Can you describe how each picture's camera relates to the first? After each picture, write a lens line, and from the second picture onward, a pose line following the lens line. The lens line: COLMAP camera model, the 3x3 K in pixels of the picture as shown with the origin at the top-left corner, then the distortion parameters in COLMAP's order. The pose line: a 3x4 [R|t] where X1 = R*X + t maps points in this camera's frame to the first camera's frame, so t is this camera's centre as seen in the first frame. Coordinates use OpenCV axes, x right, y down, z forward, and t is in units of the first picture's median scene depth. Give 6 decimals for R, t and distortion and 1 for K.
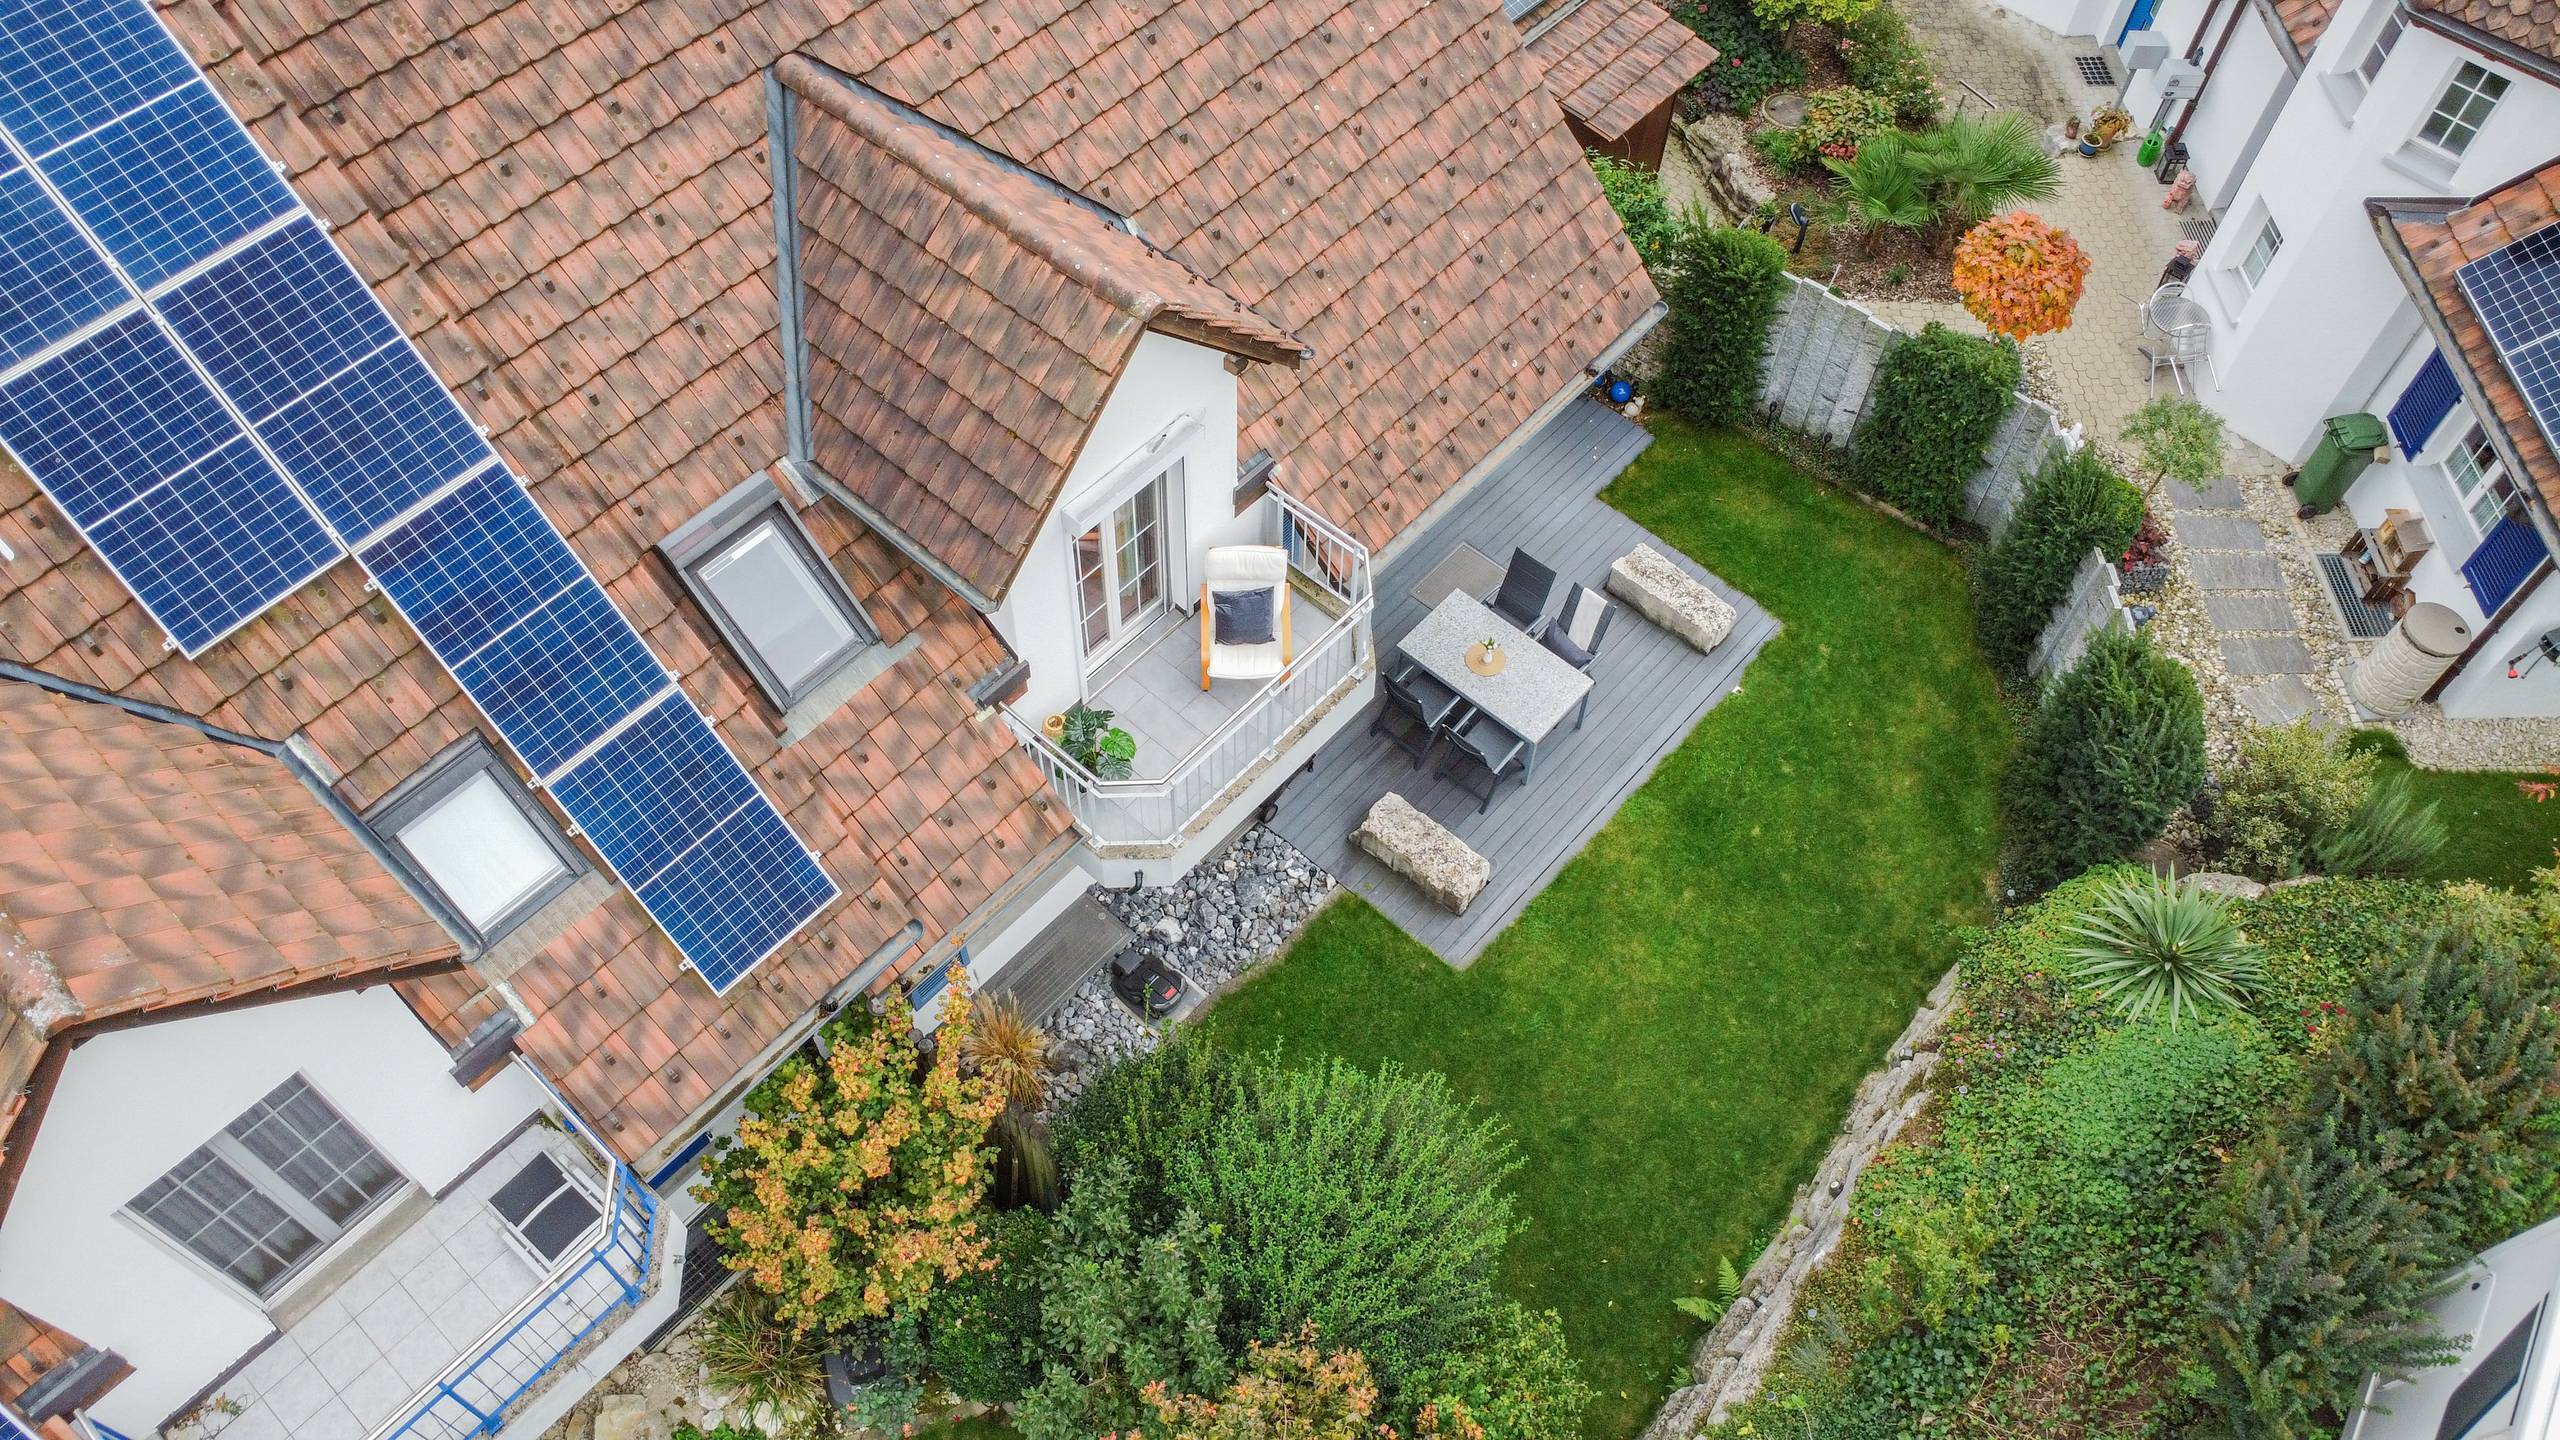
lens RADIAL K [[1846.4, 0, 1257.8], [0, 1846.4, 727.8], [0, 0, 1]] dist [-0.031134, -0.006124]
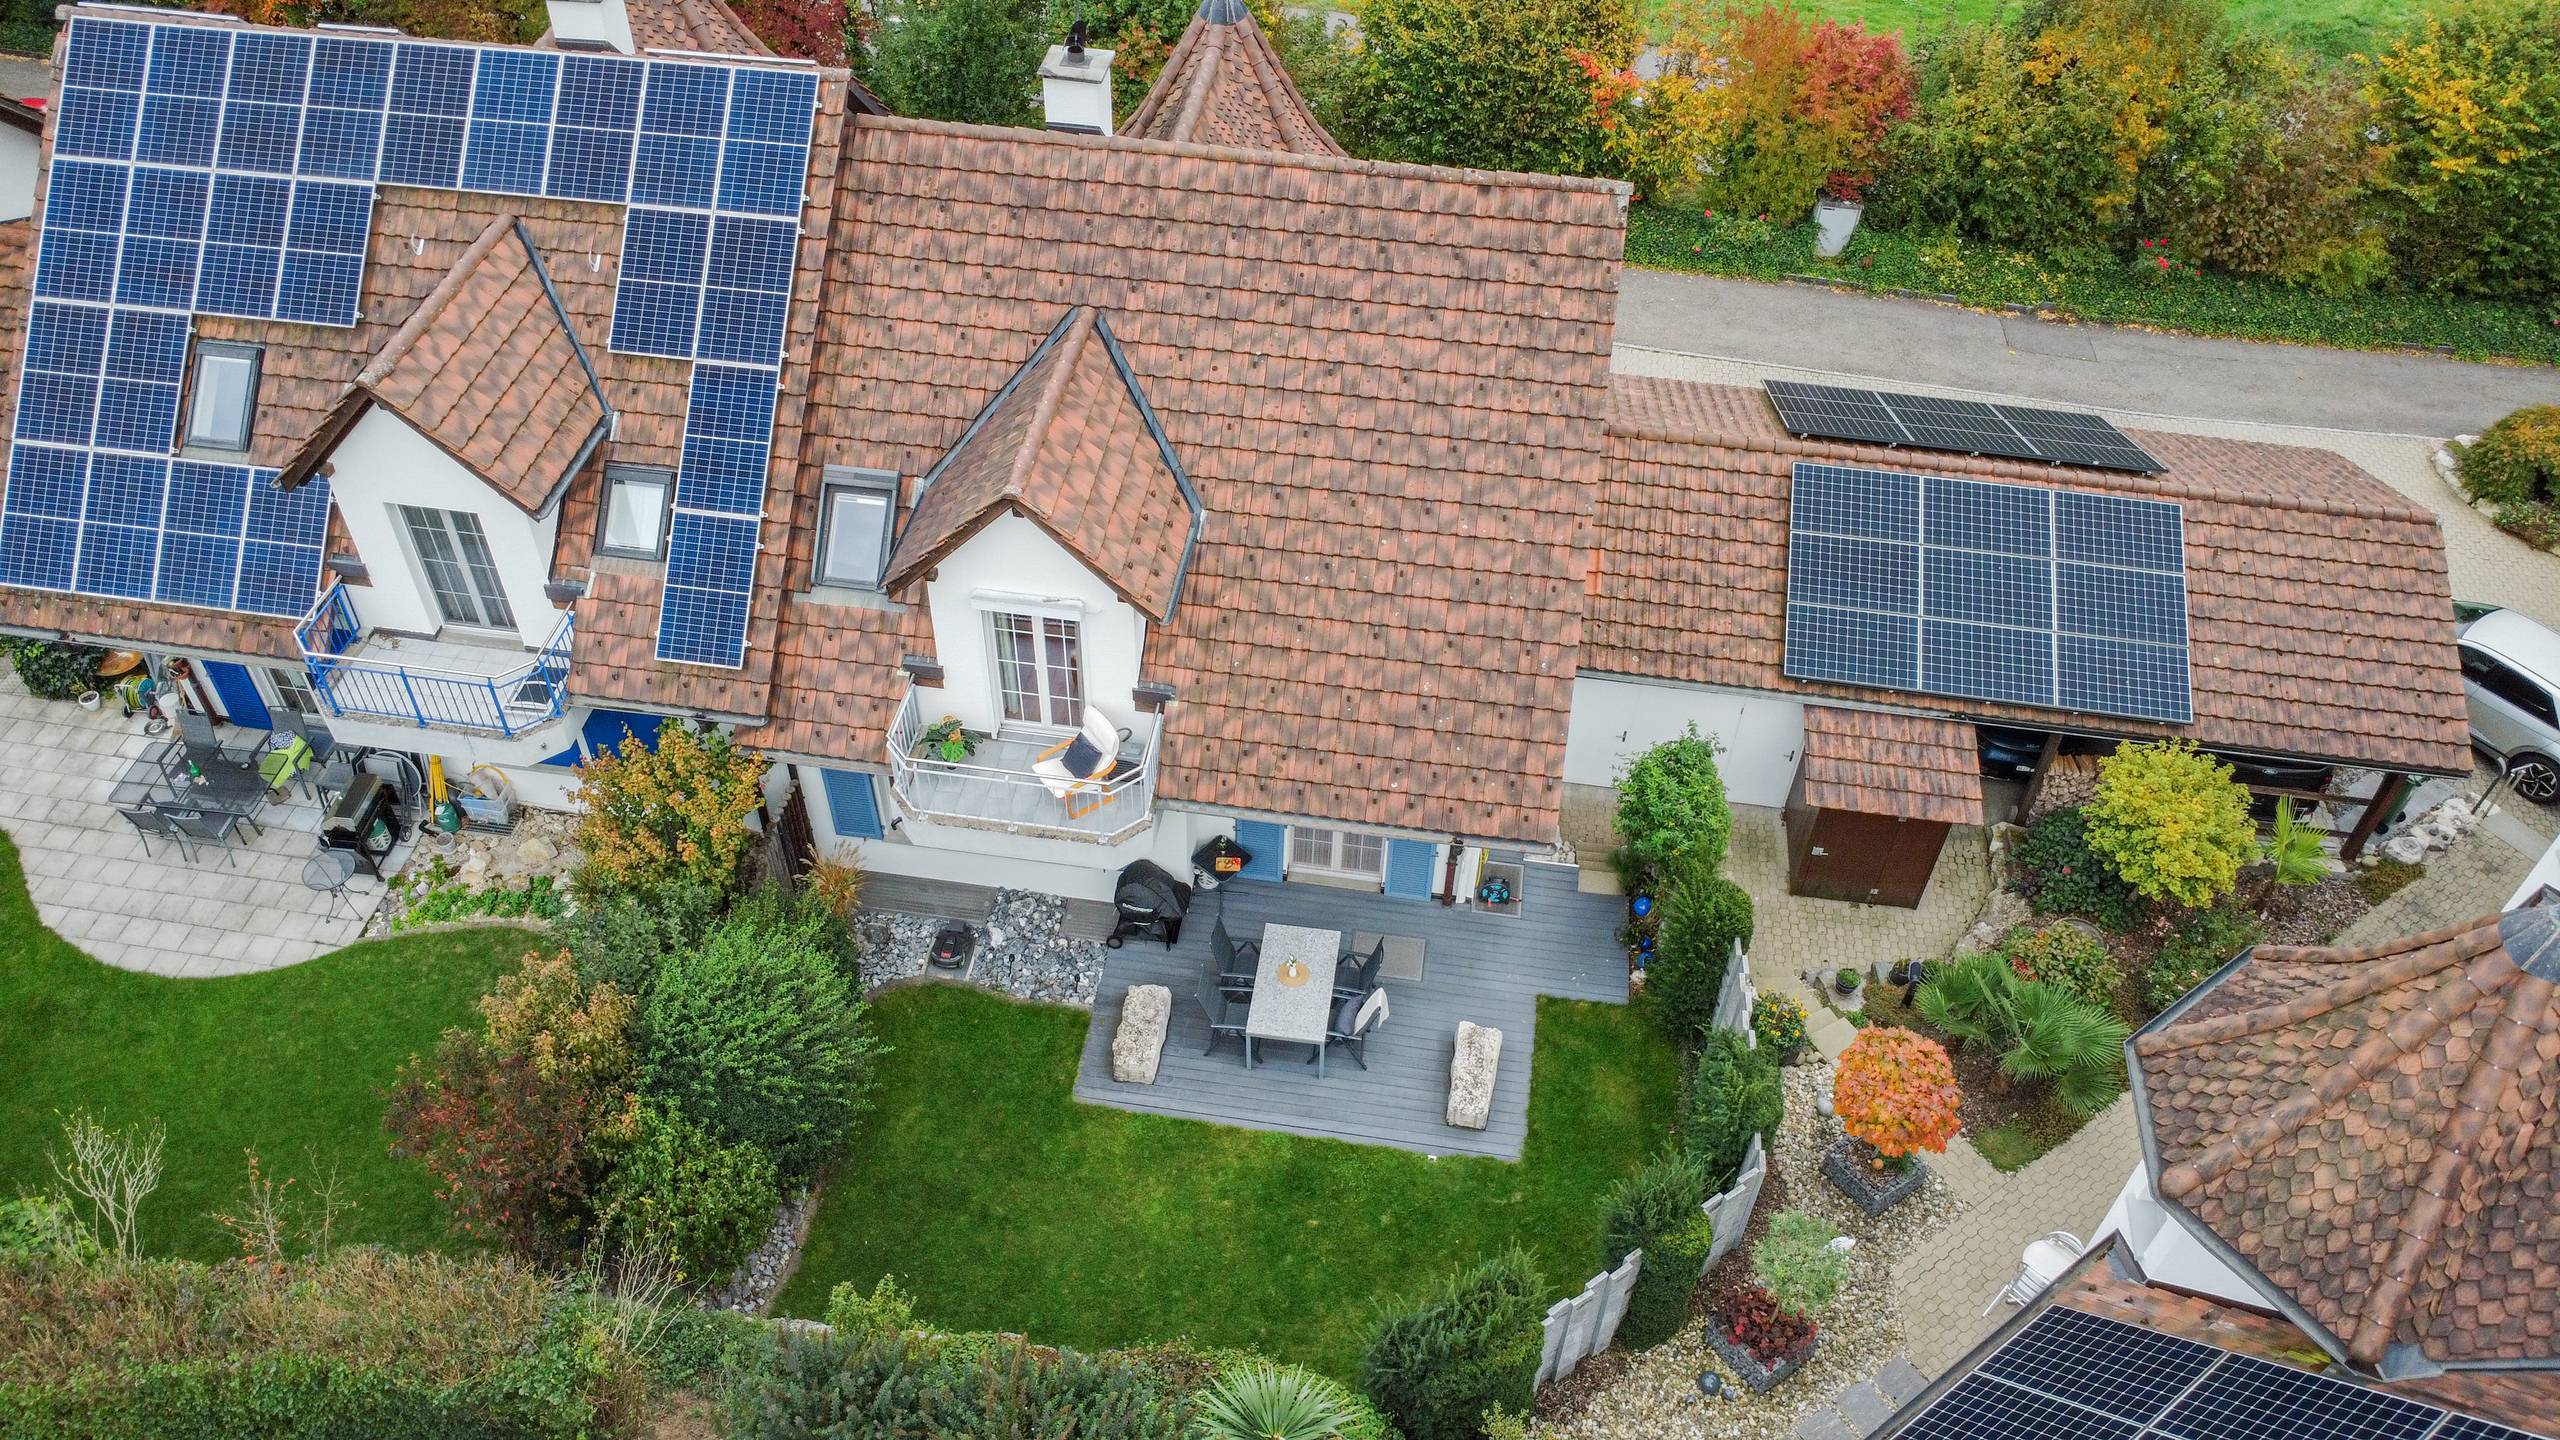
lens RADIAL K [[1846.4, 0, 1281.6], [0, 1846.4, 704.5], [0, 0, 1]] dist [-0.031134, -0.006124]
pose [[0.554193, 0.576572, -0.600363, 1.014591], [-0.696213, 0.716402, 0.045341, -0.290652], [0.456243, 0.392853, 0.798441, -0.117603]]
